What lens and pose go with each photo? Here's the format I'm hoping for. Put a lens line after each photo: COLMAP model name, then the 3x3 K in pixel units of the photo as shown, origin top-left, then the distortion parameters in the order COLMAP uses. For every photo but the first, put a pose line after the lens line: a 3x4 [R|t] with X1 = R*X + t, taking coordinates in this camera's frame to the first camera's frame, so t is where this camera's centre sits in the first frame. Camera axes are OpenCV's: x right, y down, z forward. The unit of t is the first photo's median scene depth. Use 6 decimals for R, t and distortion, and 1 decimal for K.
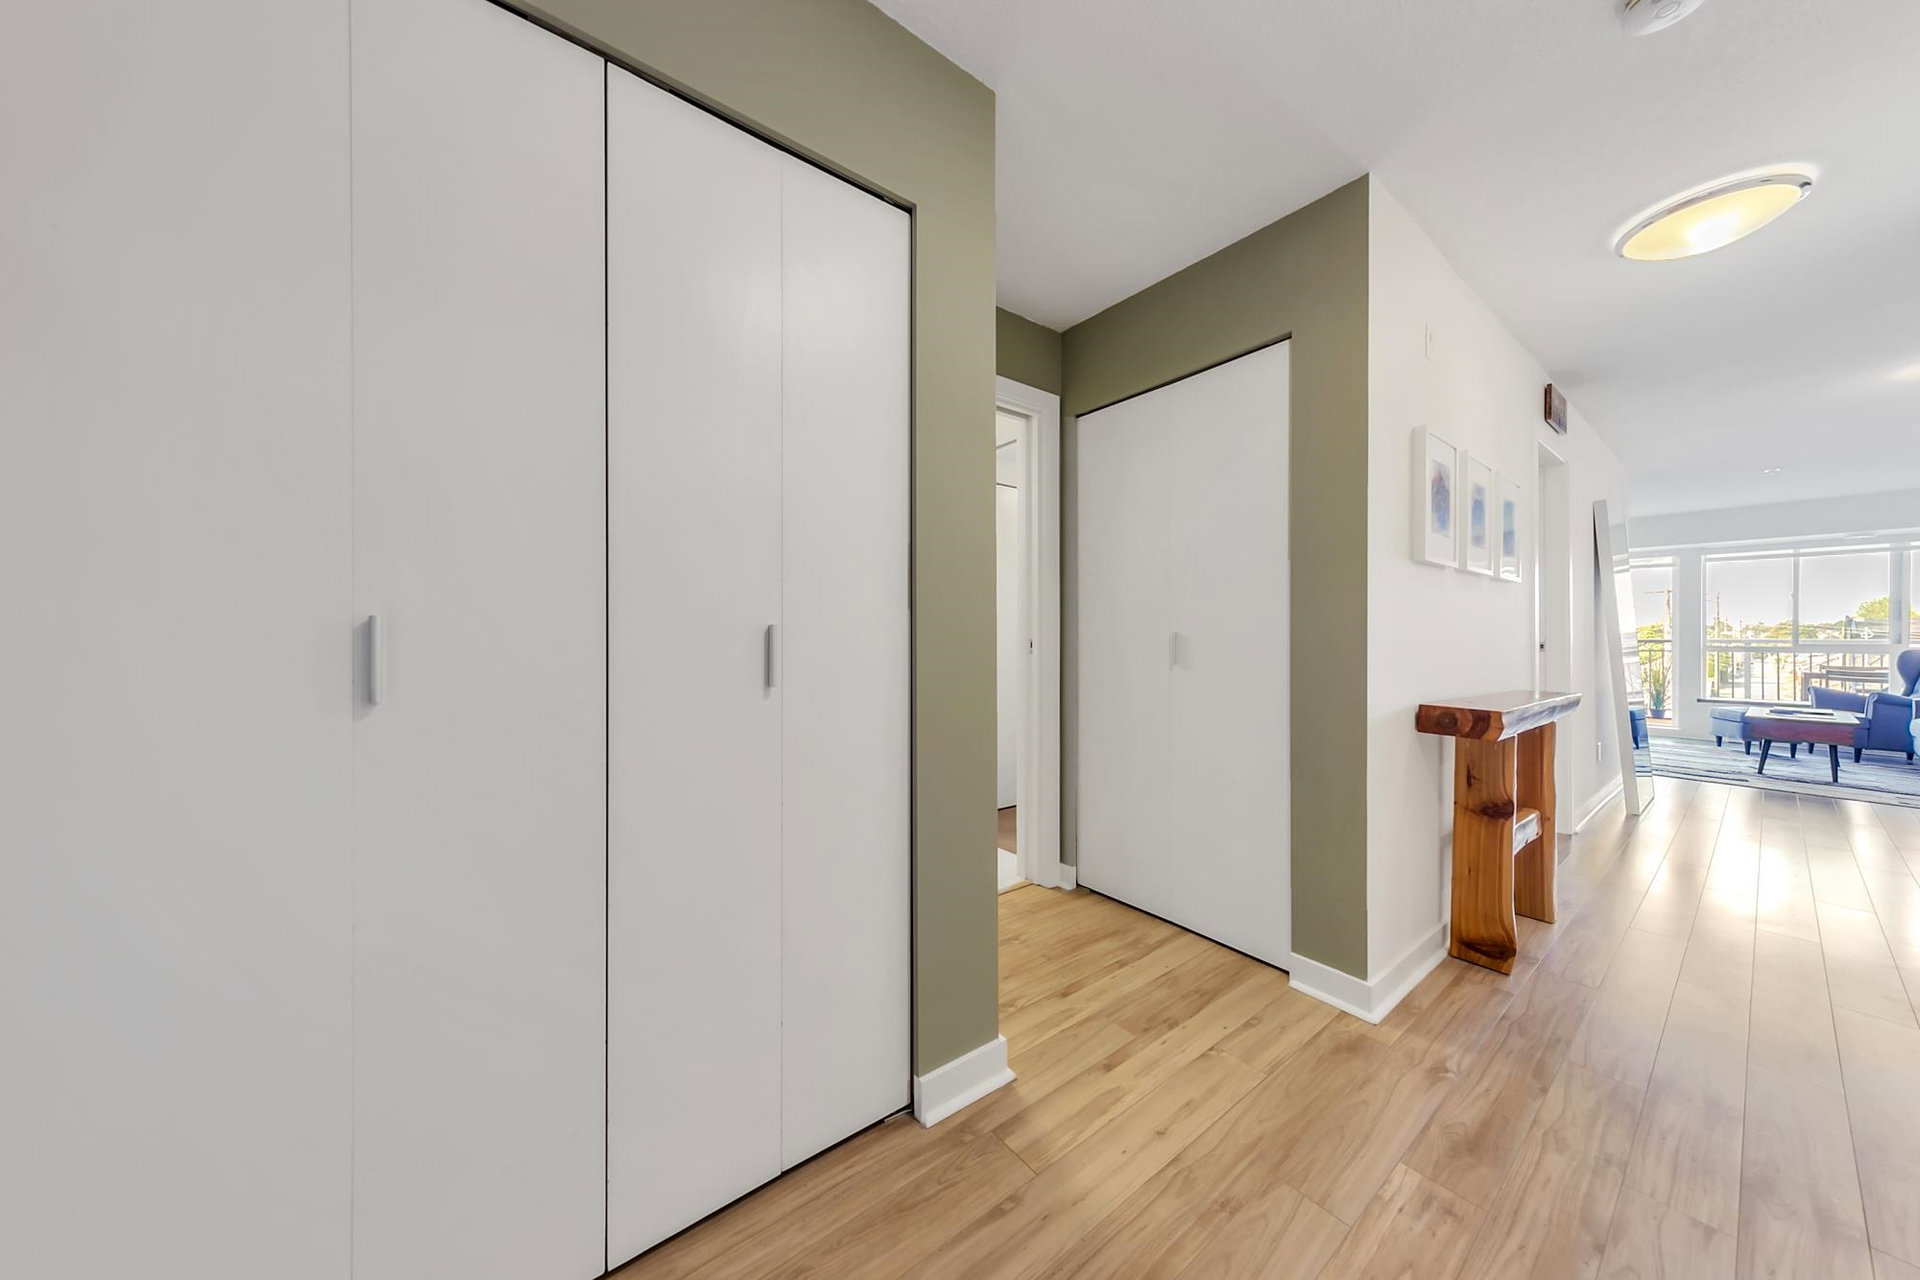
lens RADIAL K [[619.1, 0, 960.0], [0, 619.1, 640.0], [0, 0, 1]] dist [0.000011, -0.000002]
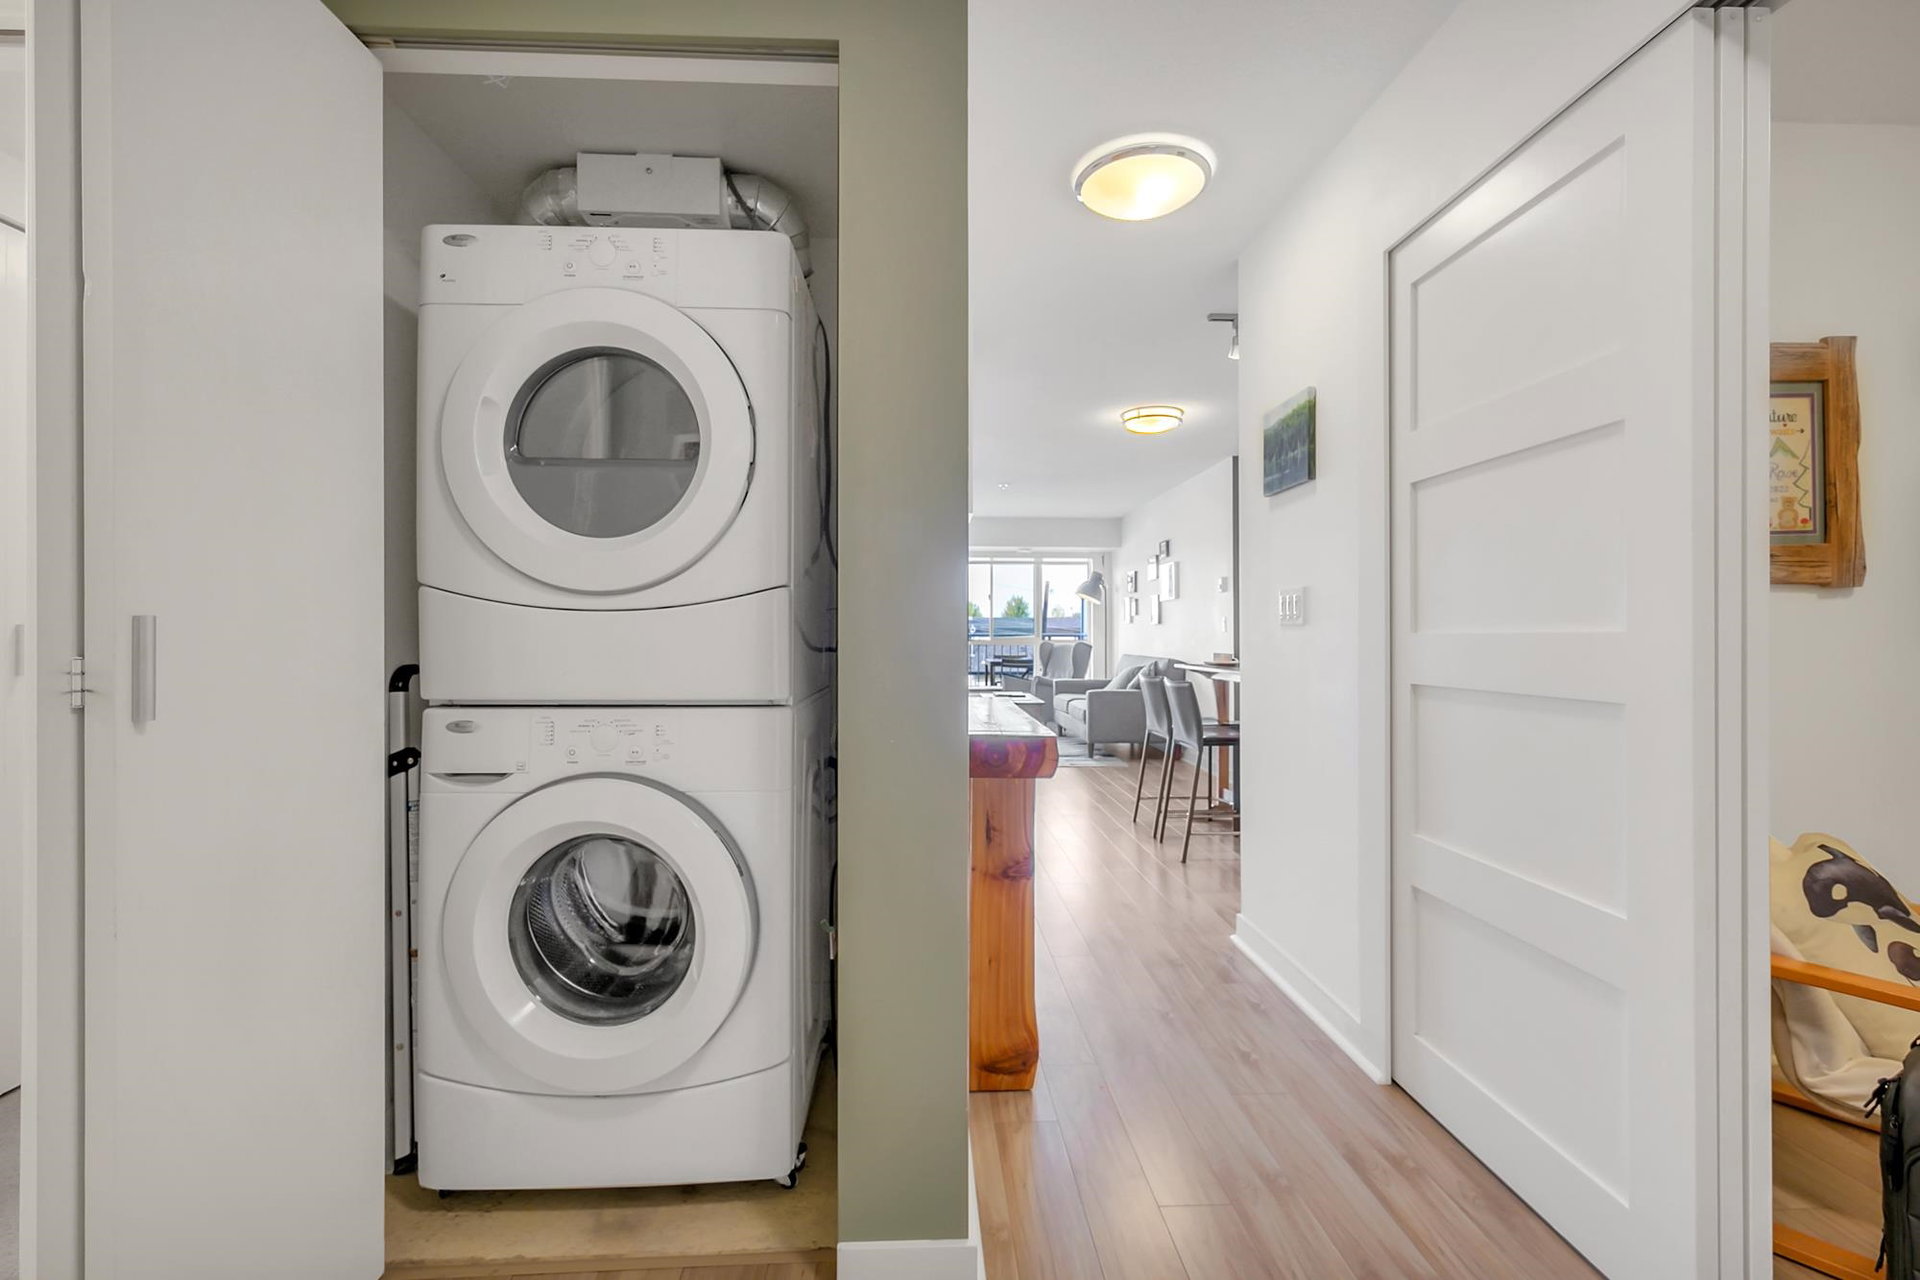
lens RADIAL K [[824.7, 0, 960.0], [0, 824.7, 640.0], [0, 0, 1]] dist [0.000214, -0.000006]
pose [[0.565168, -0.005199, 0.824960, 0.029745], [-0.002052, 0.999968, 0.007708, -0.001619], [-0.824974, -0.006049, 0.565139, 0.502711]]
